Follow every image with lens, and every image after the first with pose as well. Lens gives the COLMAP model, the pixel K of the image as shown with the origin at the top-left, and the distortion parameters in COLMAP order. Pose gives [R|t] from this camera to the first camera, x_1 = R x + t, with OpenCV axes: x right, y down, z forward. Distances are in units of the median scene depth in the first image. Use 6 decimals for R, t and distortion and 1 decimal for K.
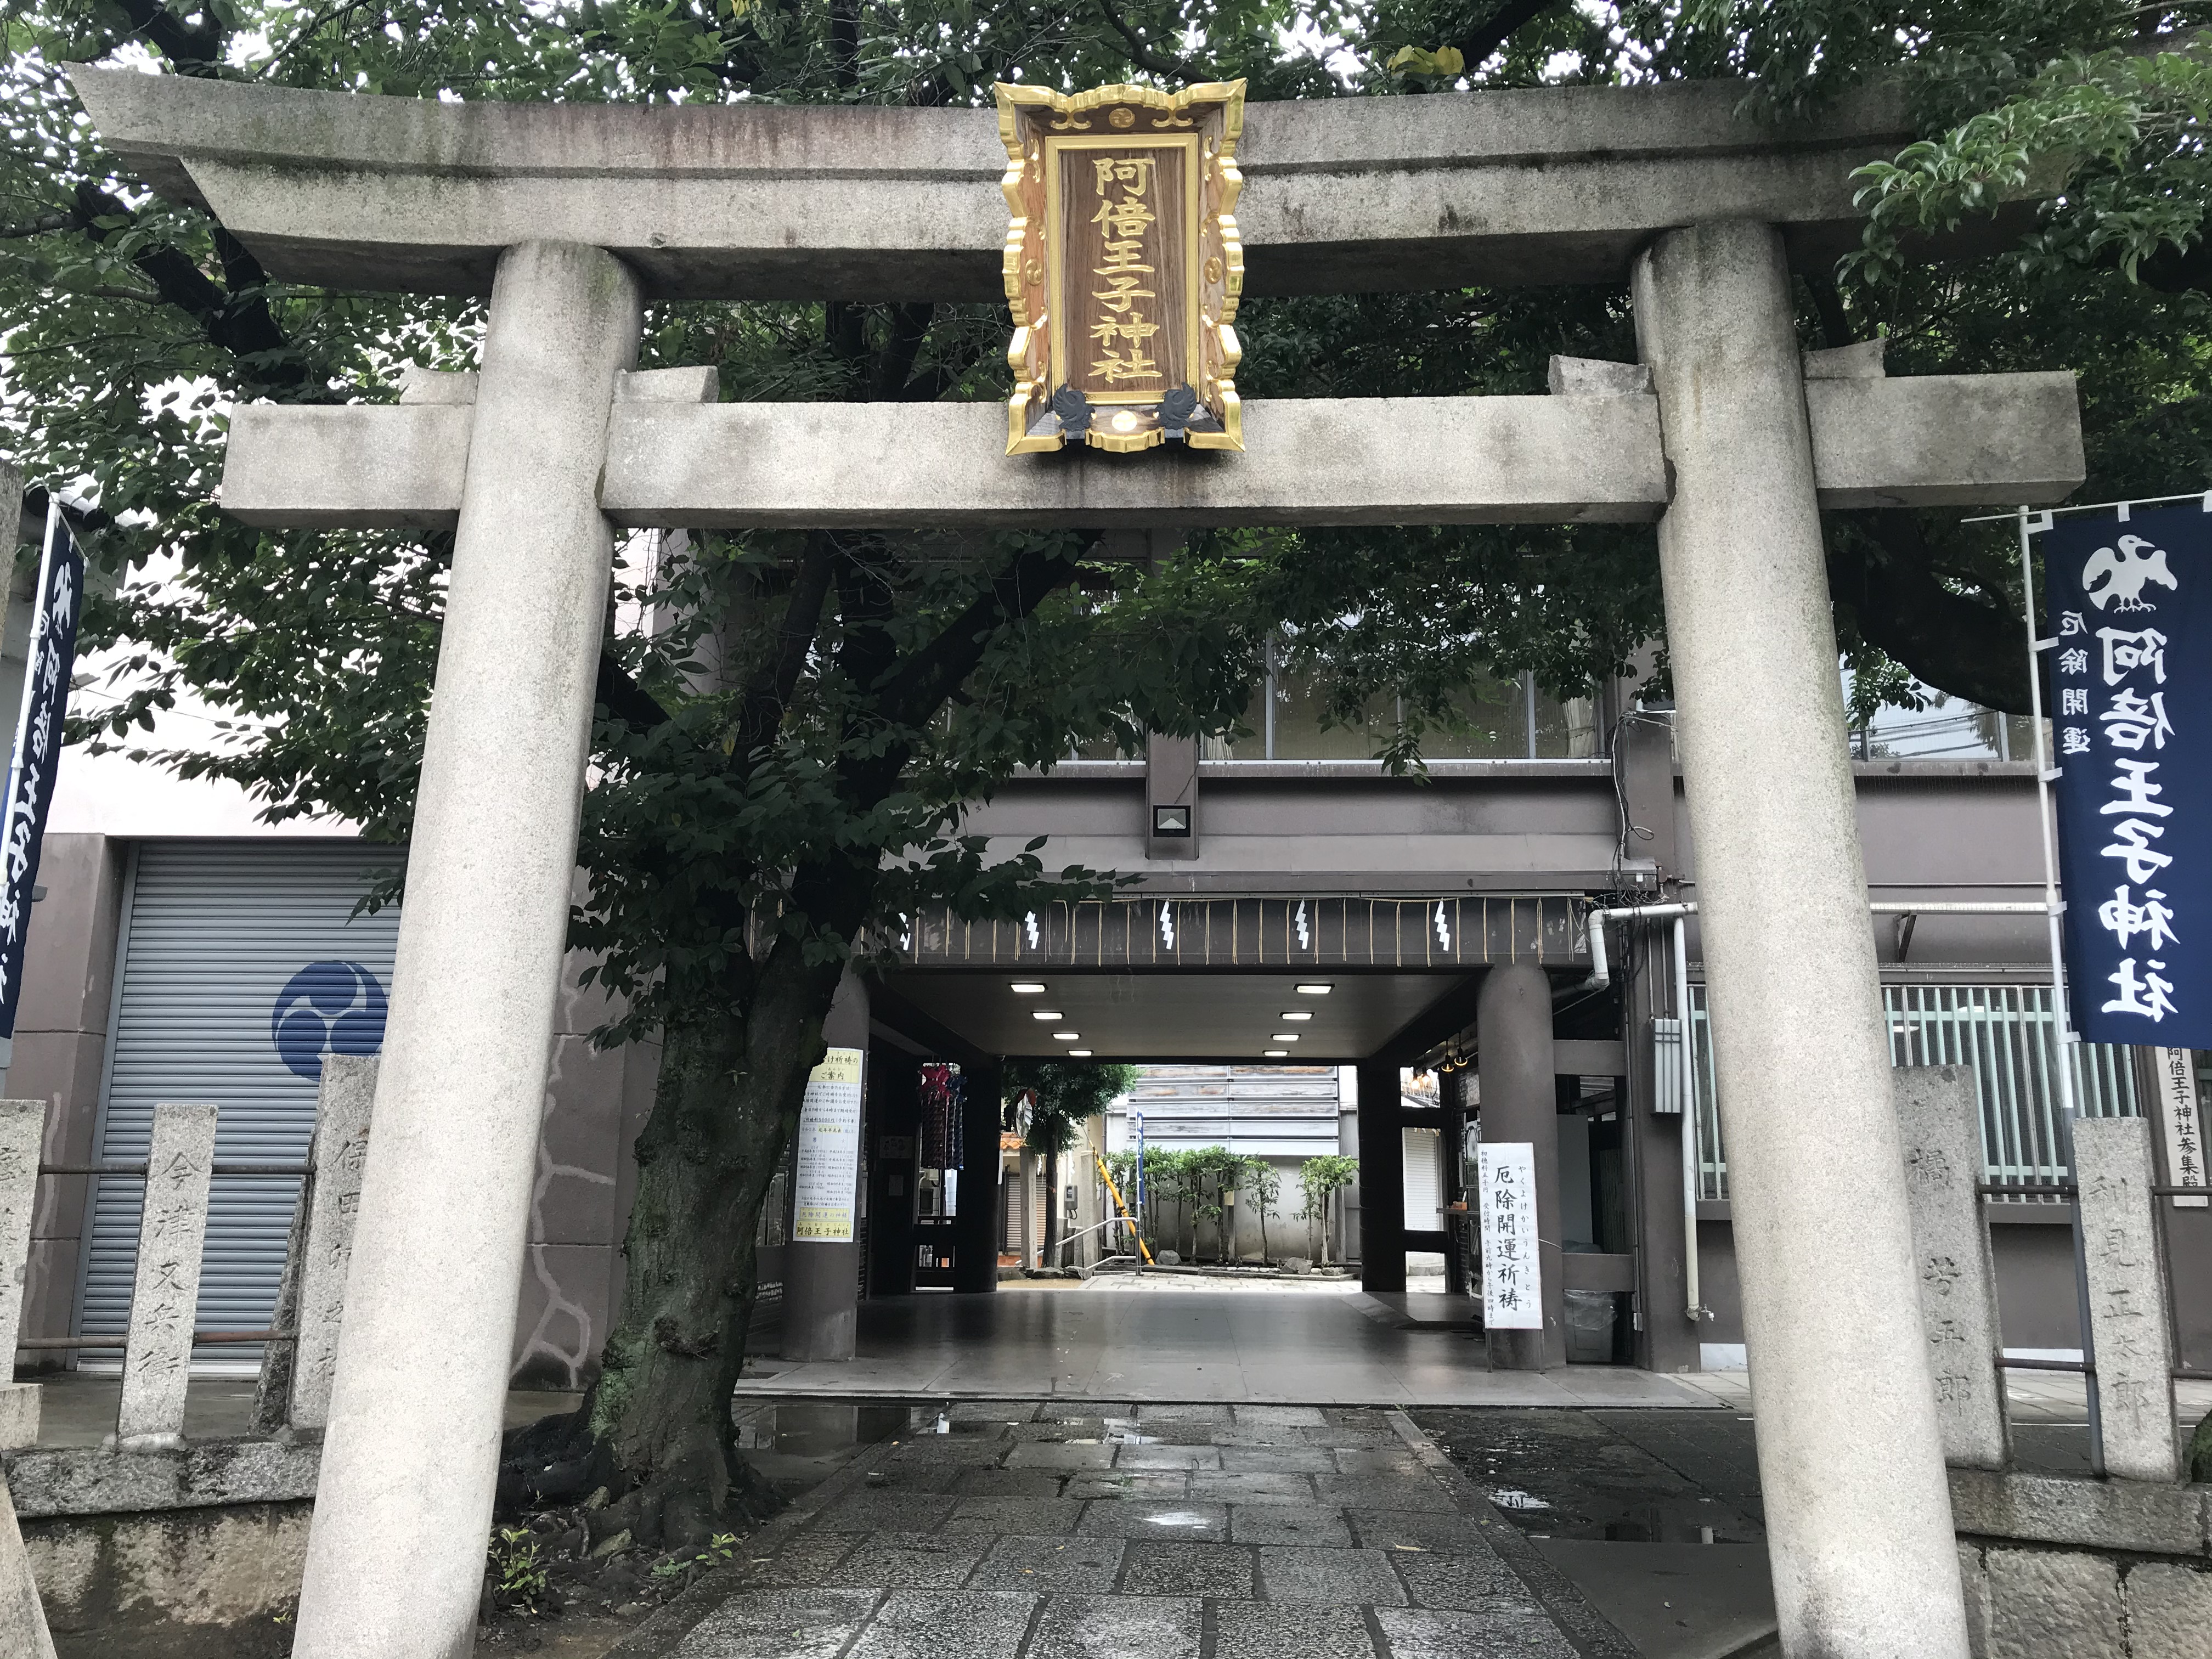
lens RADIAL K [[1793.6, 0, 1106.0], [0, 1793.6, 829.5], [0, 0, 1]] dist [0.118253, -0.153246]
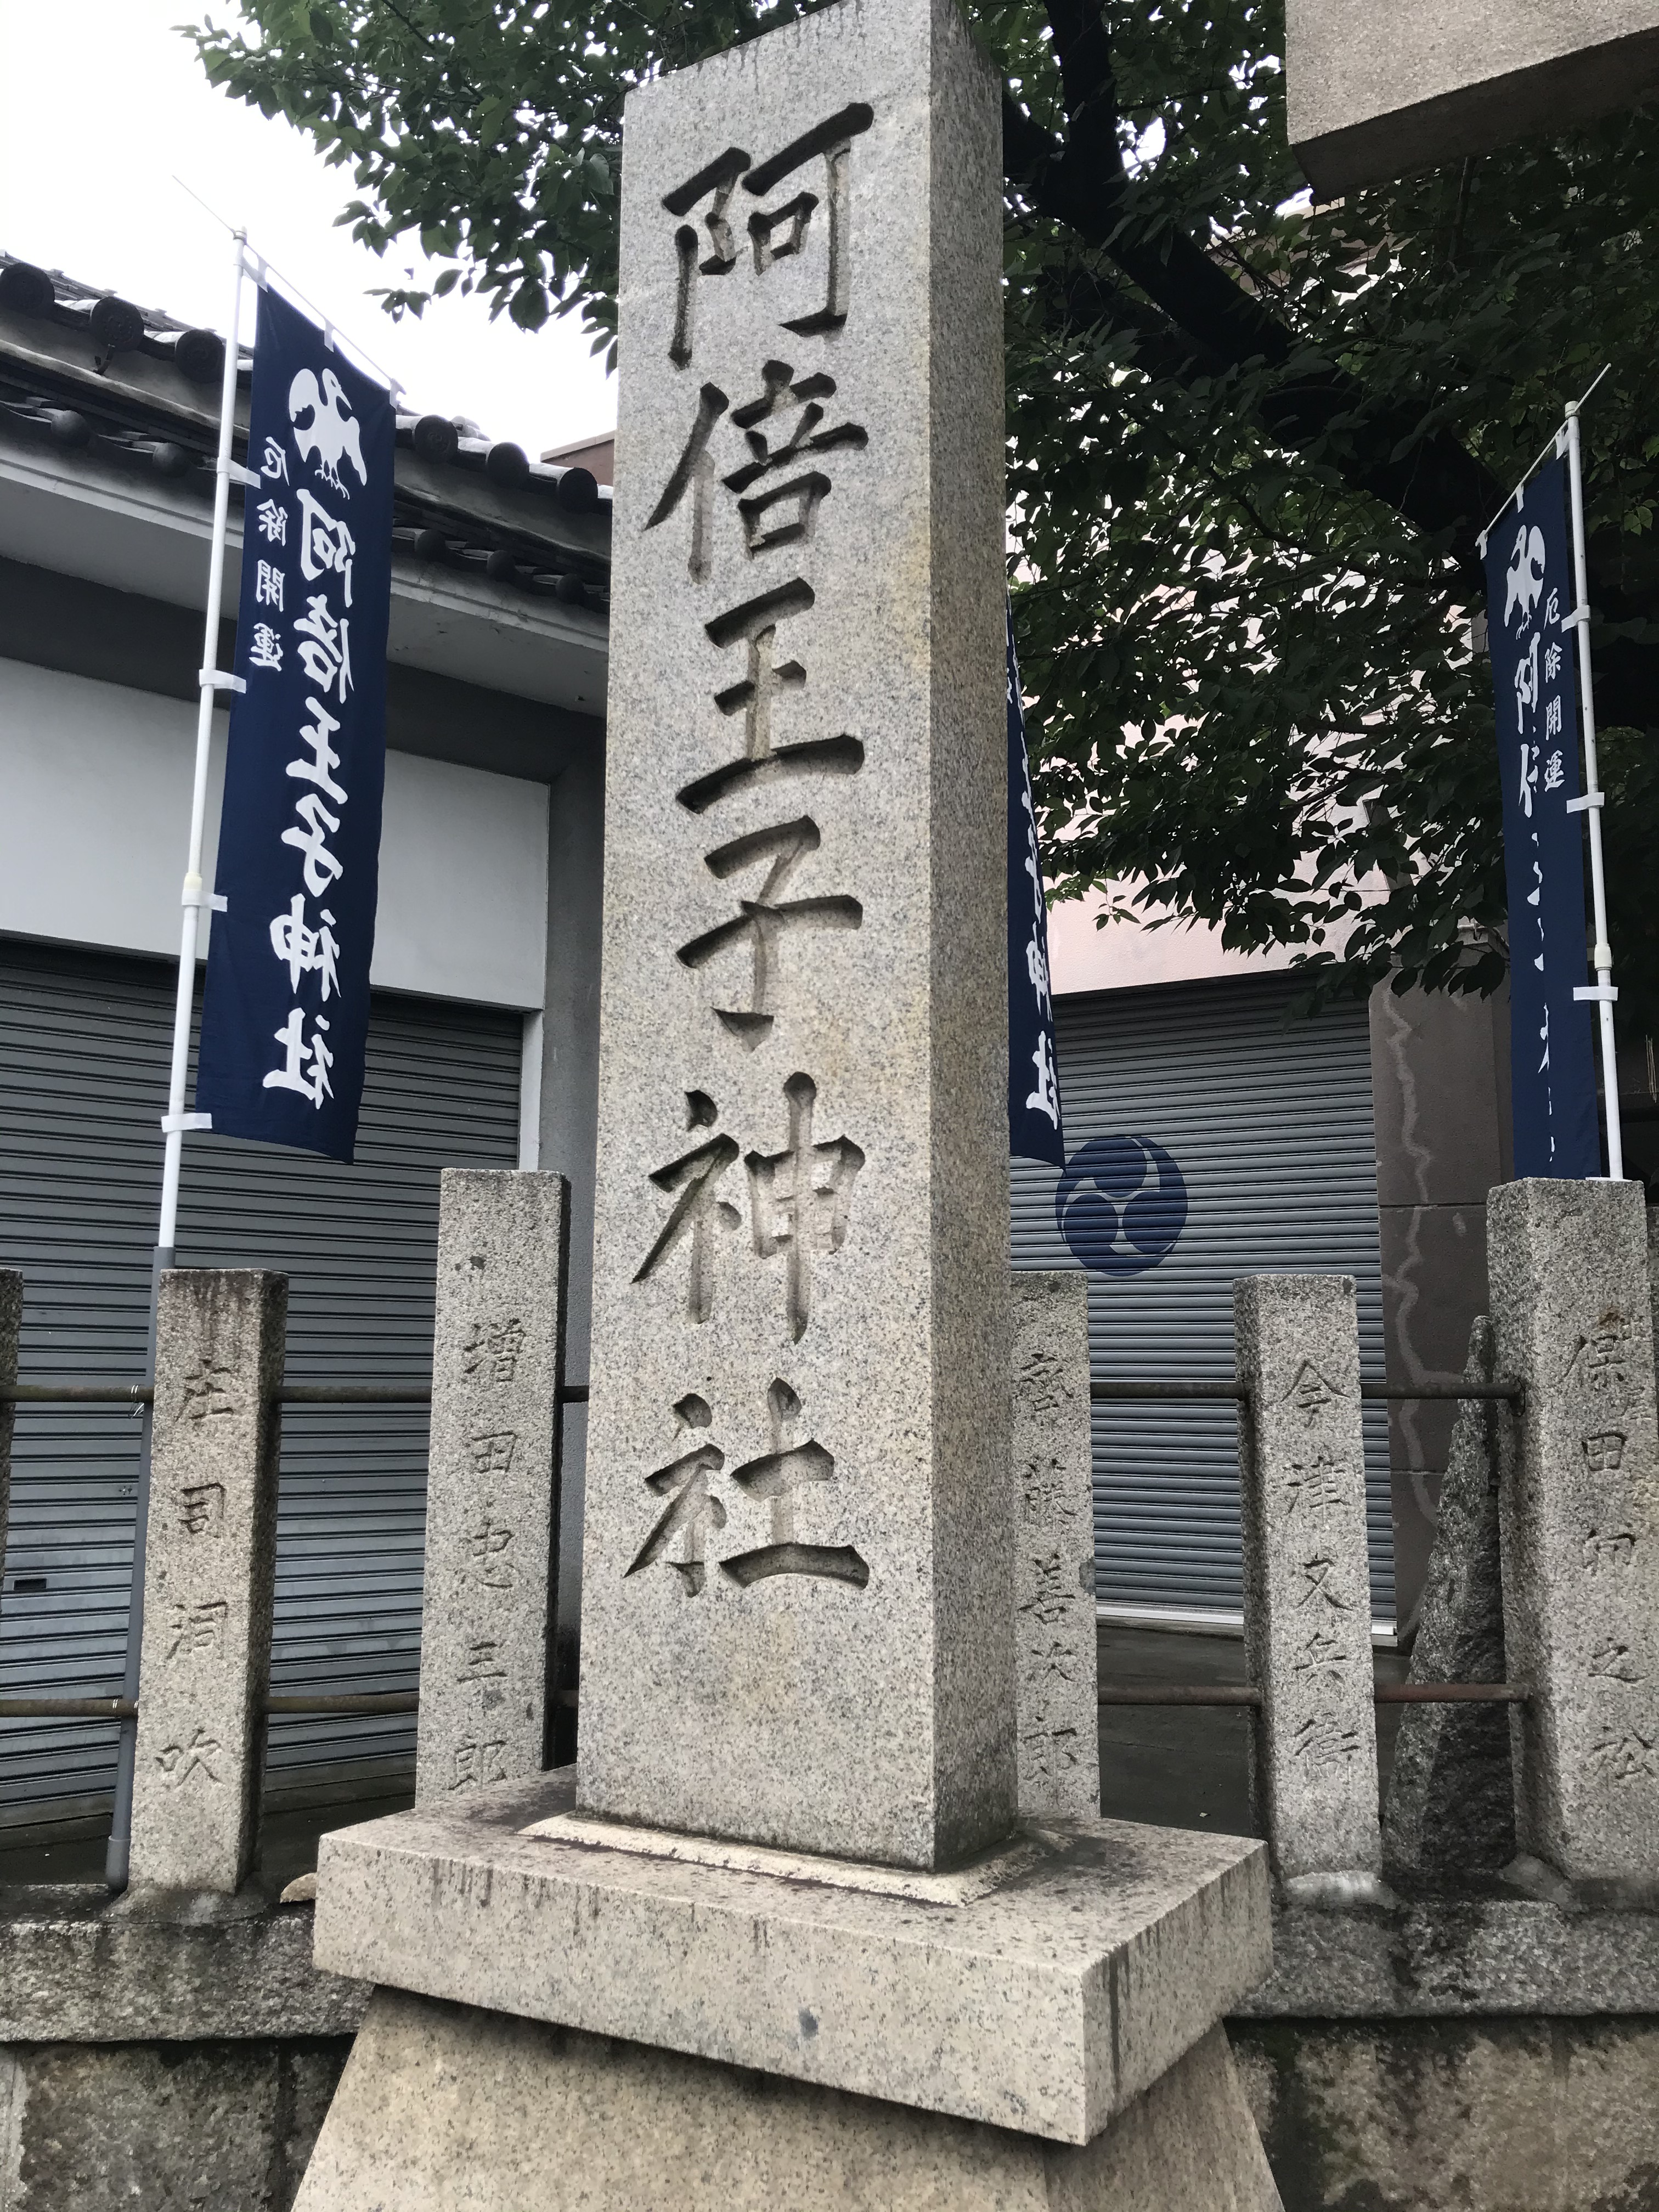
lens RADIAL K [[1793.6, 0, 829.5], [0, 1793.6, 1106.0], [0, 0, 1]] dist [0.118253, -0.153246]
pose [[0.888609, -0.076875, -0.452178, -0.384303], [0.094322, 0.995411, 0.016130, 0.077177], [0.448863, -0.056983, 0.891782, 0.451859]]
